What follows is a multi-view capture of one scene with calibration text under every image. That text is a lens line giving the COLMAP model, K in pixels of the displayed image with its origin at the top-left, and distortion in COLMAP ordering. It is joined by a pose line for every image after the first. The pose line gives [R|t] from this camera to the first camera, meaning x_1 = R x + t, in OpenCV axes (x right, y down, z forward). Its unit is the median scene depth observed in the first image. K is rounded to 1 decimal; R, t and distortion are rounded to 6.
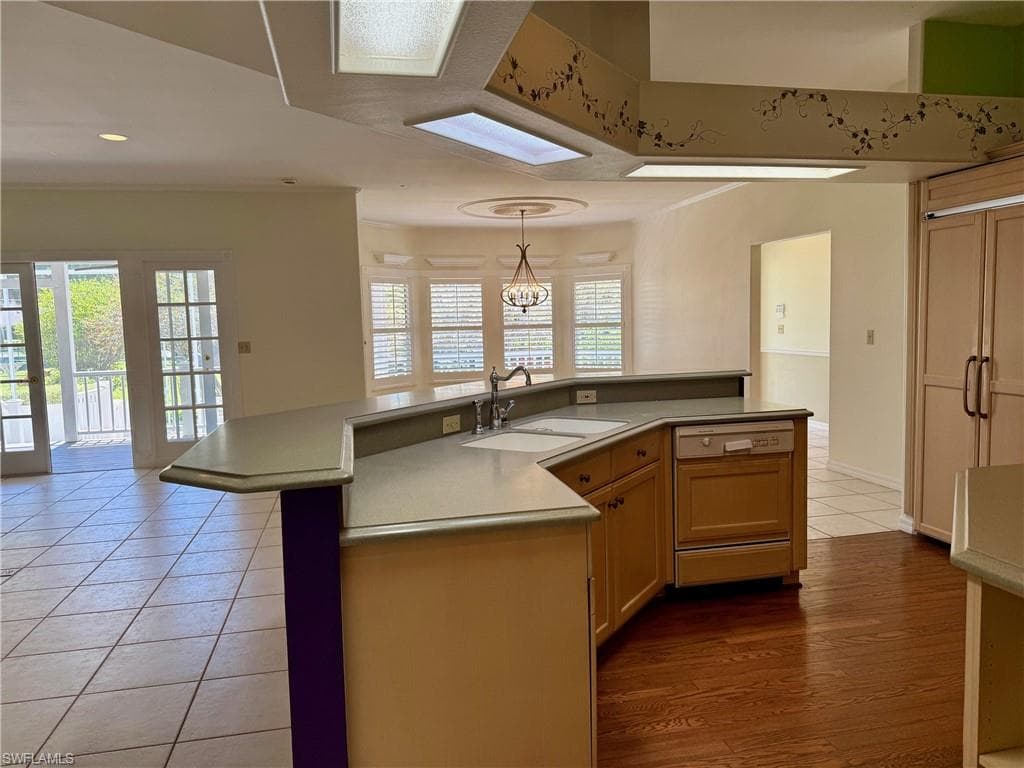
lens RADIAL K [[727.2, 0, 504.6], [0, 727.2, 384.5], [0, 0, 1]] dist [0.028410, -0.016798]
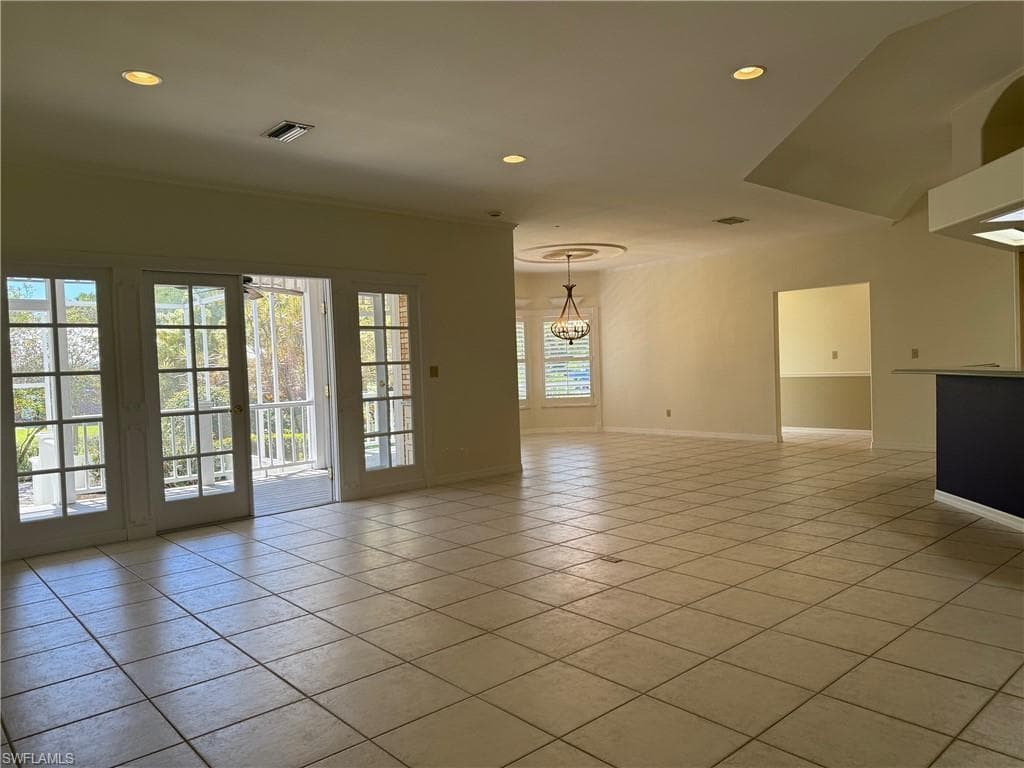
lens RADIAL K [[727.2, 0, 505.6], [0, 727.2, 388.1], [0, 0, 1]] dist [0.028410, -0.016798]
pose [[0.875032, -0.022334, 0.483549, -0.564169], [0.058491, 0.996494, -0.059821, 0.027935], [-0.480518, 0.080628, 0.873271, 0.061555]]
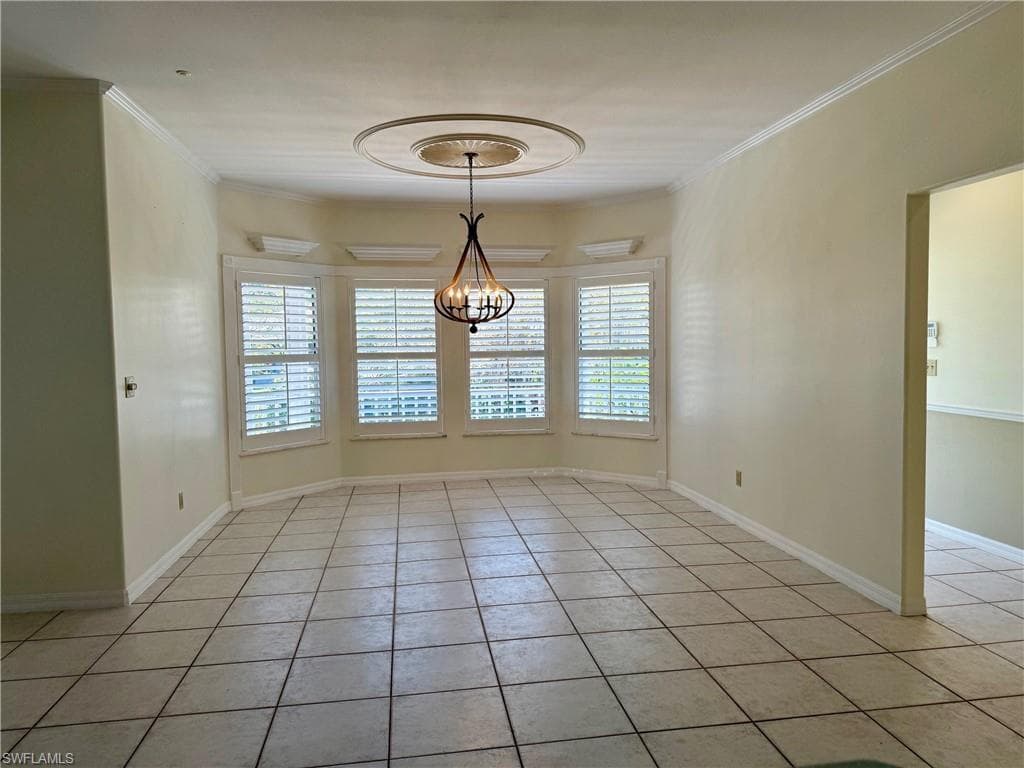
lens RADIAL K [[727.2, 0, 512.8], [0, 727.2, 378.7], [0, 0, 1]] dist [0.028410, -0.016798]
pose [[0.998401, 0.013159, -0.054969, 0.083727], [-0.015117, 0.999261, -0.035350, -0.039015], [0.054463, 0.036124, 0.997862, 0.395904]]
